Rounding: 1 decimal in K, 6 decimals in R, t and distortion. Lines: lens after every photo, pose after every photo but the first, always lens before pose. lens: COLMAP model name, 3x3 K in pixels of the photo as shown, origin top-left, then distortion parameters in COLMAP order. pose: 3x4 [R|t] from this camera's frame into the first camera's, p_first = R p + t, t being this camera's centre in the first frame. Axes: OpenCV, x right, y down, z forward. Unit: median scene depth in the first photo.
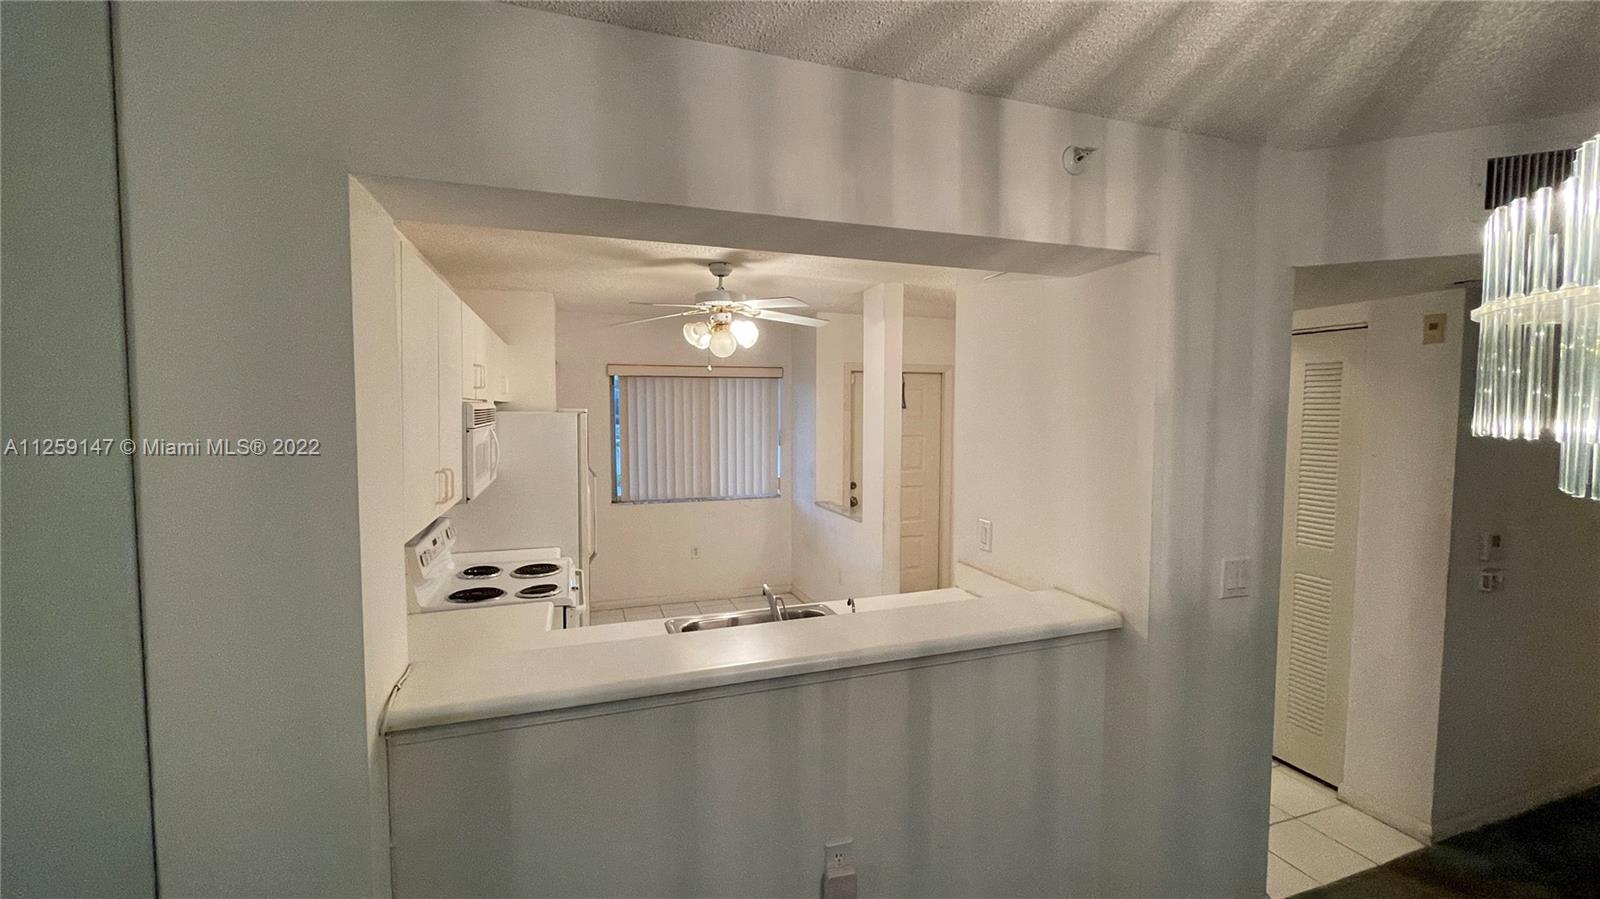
lens RADIAL K [[647.0, 0, 794.5], [0, 647.0, 451.0], [0, 0, 1]] dist [-0.001793, -0.000845]
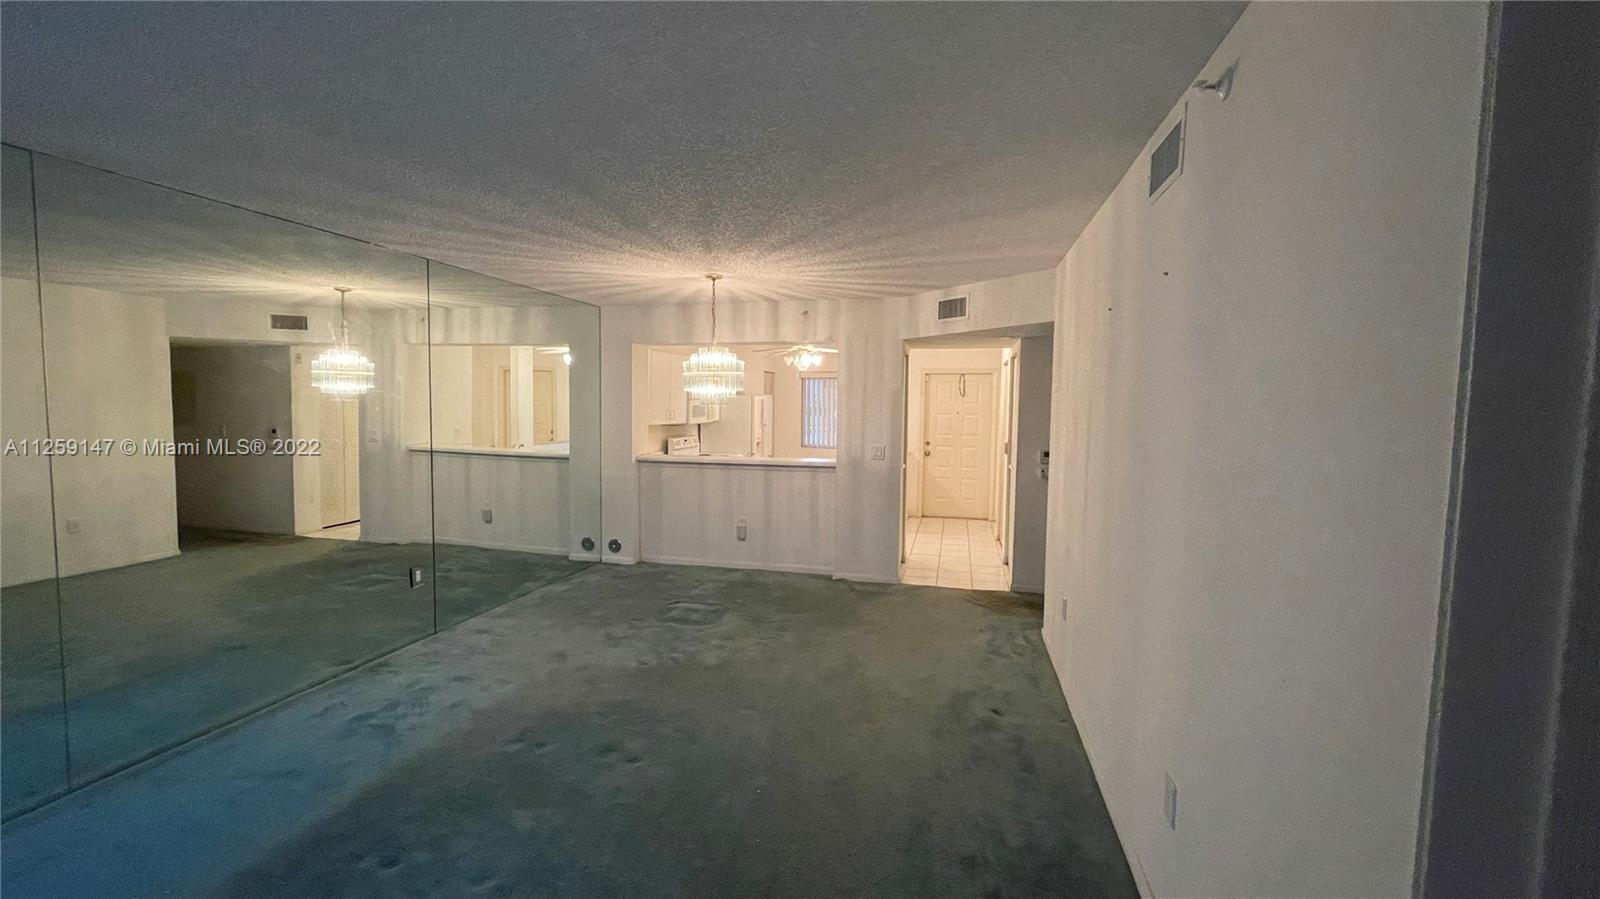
lens RADIAL K [[647.0, 0, 798.9], [0, 647.0, 450.5], [0, 0, 1]] dist [-0.001793, -0.000845]
pose [[0.844665, 0.049167, -0.533033, 1.094561], [-0.046384, 0.998750, 0.018623, 0.088884], [0.533282, 0.008994, 0.845890, -0.892997]]
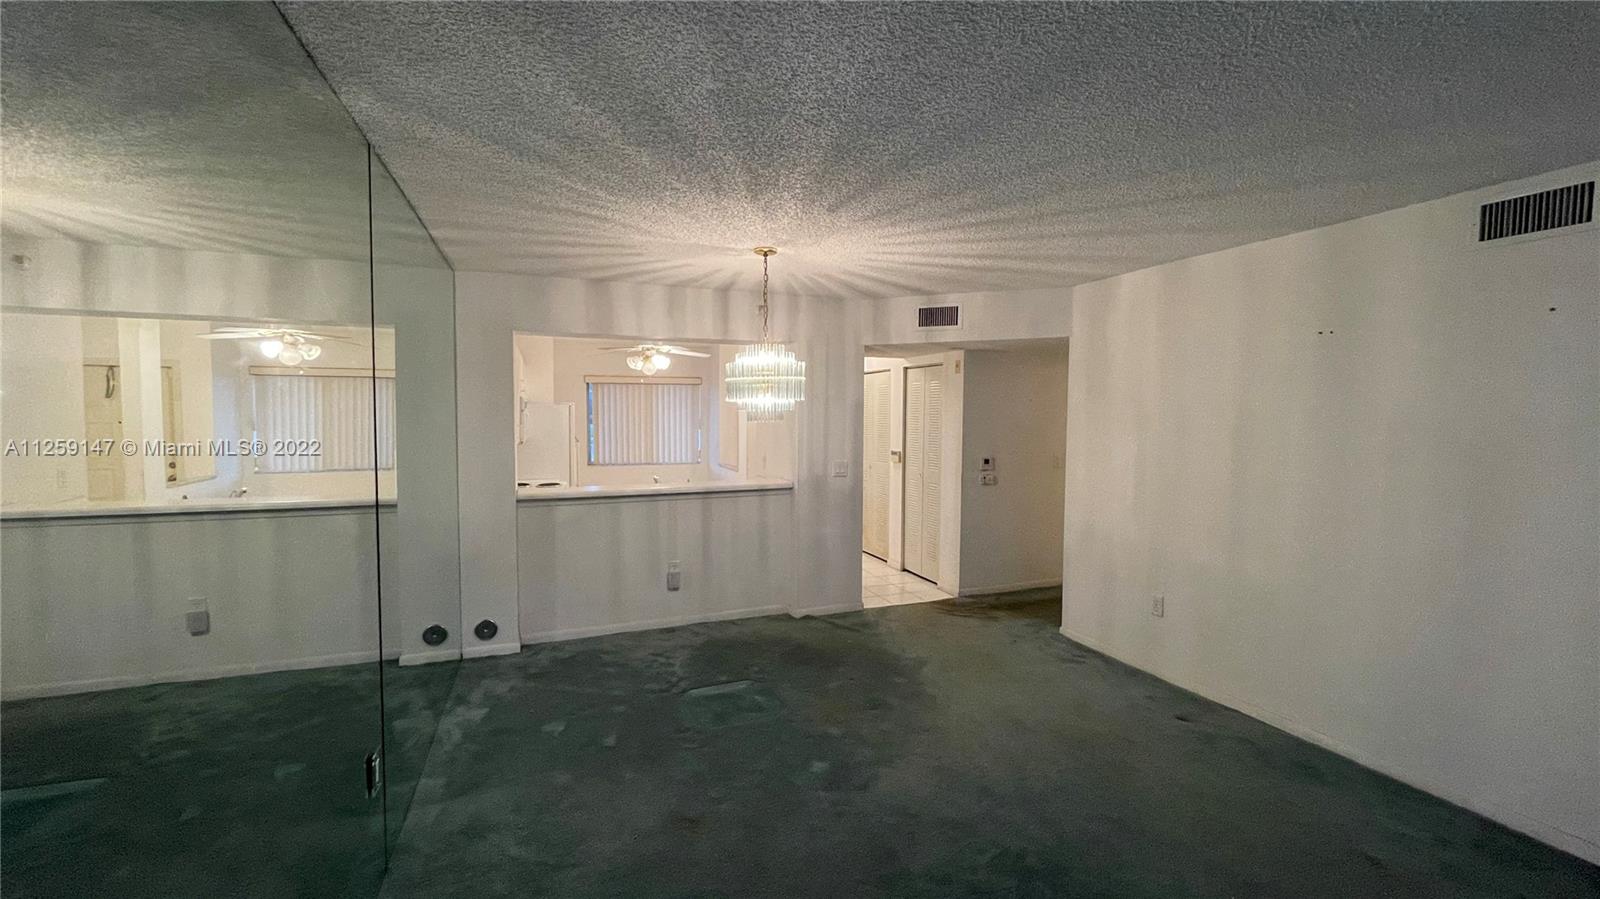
lens RADIAL K [[647.0, 0, 798.6], [0, 647.0, 453.2], [0, 0, 1]] dist [-0.001793, -0.000845]
pose [[0.999025, 0.001674, 0.044115, 0.239410], [-0.001781, 0.999996, 0.002401, 0.075931], [-0.044111, -0.002478, 0.999024, -0.875749]]
